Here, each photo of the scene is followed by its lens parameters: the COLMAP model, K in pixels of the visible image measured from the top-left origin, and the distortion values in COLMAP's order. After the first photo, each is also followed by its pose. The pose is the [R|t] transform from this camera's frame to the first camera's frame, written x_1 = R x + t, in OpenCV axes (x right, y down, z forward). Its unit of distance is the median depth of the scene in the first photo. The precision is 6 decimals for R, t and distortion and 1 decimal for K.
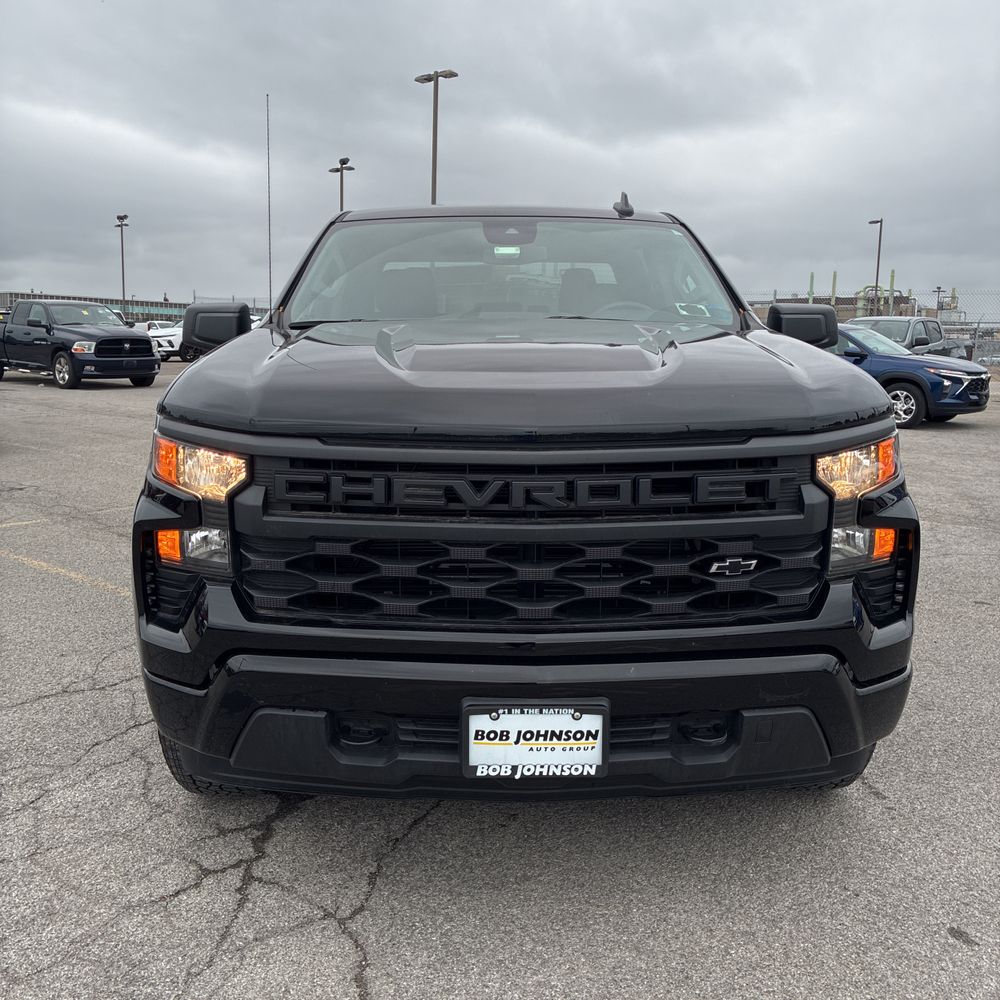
lens RADIAL K [[1016.5, 0, 493.5], [0, 1016.5, 490.7], [0, 0, 1]] dist [0.023346, 0.000000]
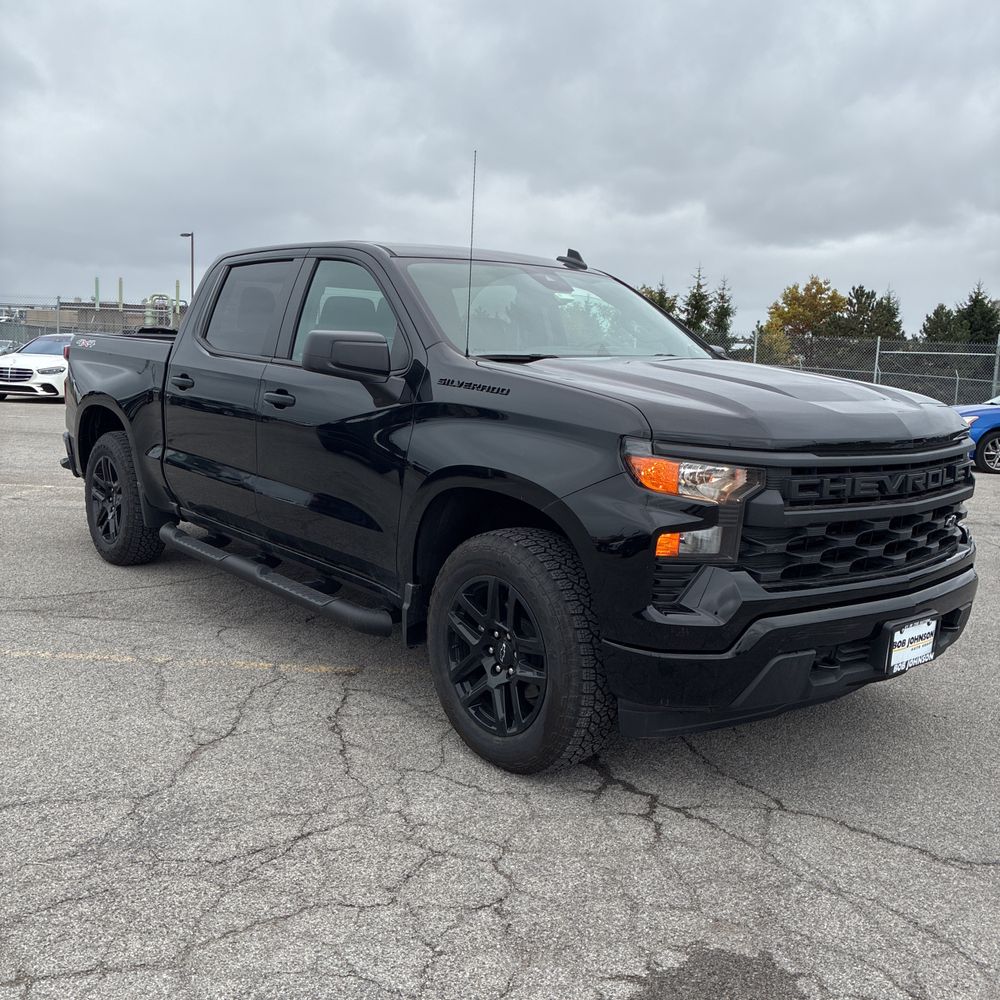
lens RADIAL K [[1016.5, 0, 488.1], [0, 1016.5, 496.3], [0, 0, 1]] dist [0.023346, 0.000000]
pose [[0.780857, -0.071726, 0.620578, -1.317350], [0.072185, 0.997092, 0.024415, -0.054881], [-0.620525, 0.025732, 0.783764, 0.179390]]
